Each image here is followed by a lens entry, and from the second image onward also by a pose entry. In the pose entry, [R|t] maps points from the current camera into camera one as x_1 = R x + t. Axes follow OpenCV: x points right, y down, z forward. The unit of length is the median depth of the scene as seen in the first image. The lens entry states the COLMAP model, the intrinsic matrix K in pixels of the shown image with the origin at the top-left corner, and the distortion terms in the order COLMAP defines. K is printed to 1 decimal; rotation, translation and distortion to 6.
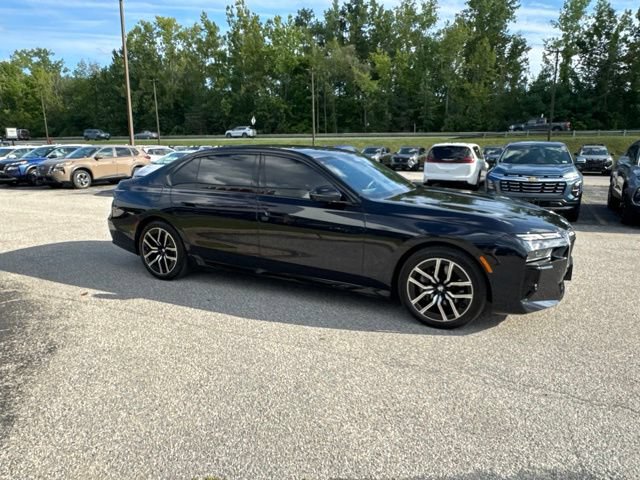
lens RADIAL K [[454.3, 0, 320.6], [0, 454.3, 241.4], [0, 0, 1]] dist [-0.009814, 0.008658]
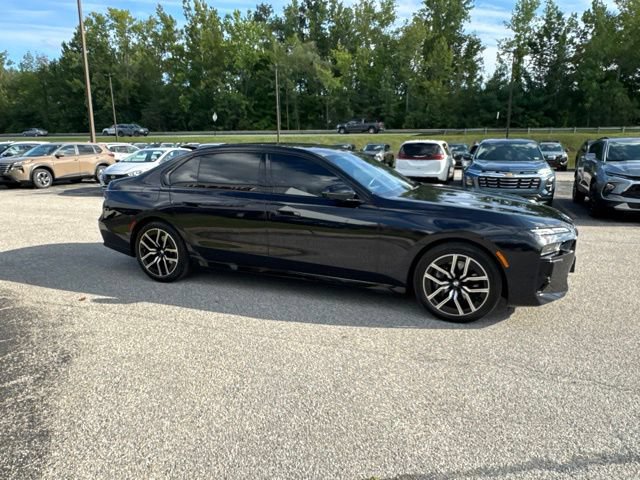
lens RADIAL K [[454.3, 0, 320.5], [0, 454.3, 240.7], [0, 0, 1]] dist [-0.009814, 0.008658]
pose [[0.996127, -0.019259, 0.085786, -0.031962], [0.018777, 0.999803, 0.006426, -0.001301], [-0.085893, -0.004790, 0.996293, 0.001448]]
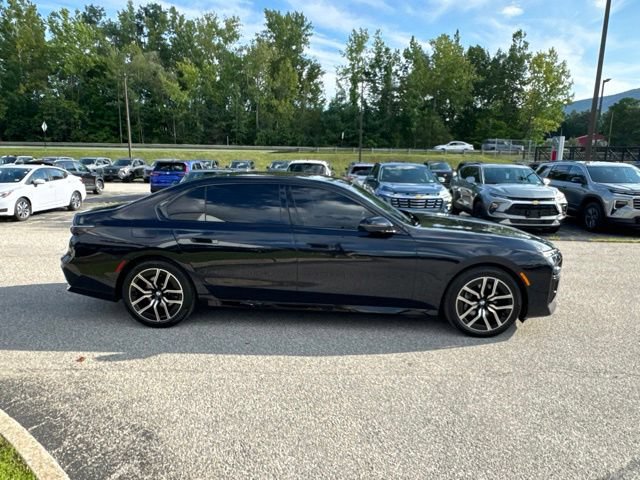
lens RADIAL K [[454.3, 0, 319.7], [0, 454.3, 239.3], [0, 0, 1]] dist [-0.009814, 0.008658]
pose [[0.907342, -0.057221, 0.416480, -0.147074], [0.068624, 0.997565, -0.012446, -0.017963], [-0.414753, 0.039873, 0.909060, 0.029429]]
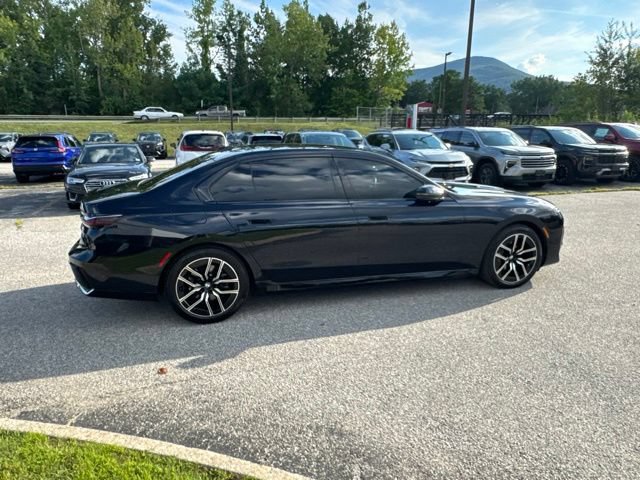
lens RADIAL K [[454.3, 0, 319.9], [0, 454.3, 239.9], [0, 0, 1]] dist [-0.009814, 0.008658]
pose [[0.723596, -0.162857, 0.670736, -0.248285], [0.140809, 0.986159, 0.087537, -0.033856], [-0.675708, 0.031104, 0.736513, 0.105644]]
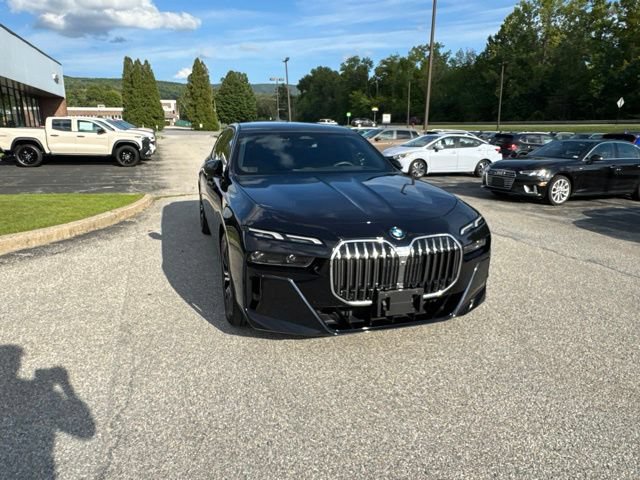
lens RADIAL K [[454.3, 0, 317.8], [0, 454.3, 241.6], [0, 0, 1]] dist [-0.009814, 0.008658]
pose [[0.705606, 0.181398, -0.684993, 0.250813], [-0.161249, 0.982421, 0.094061, -0.020226], [0.690014, 0.044085, 0.722452, 0.115924]]
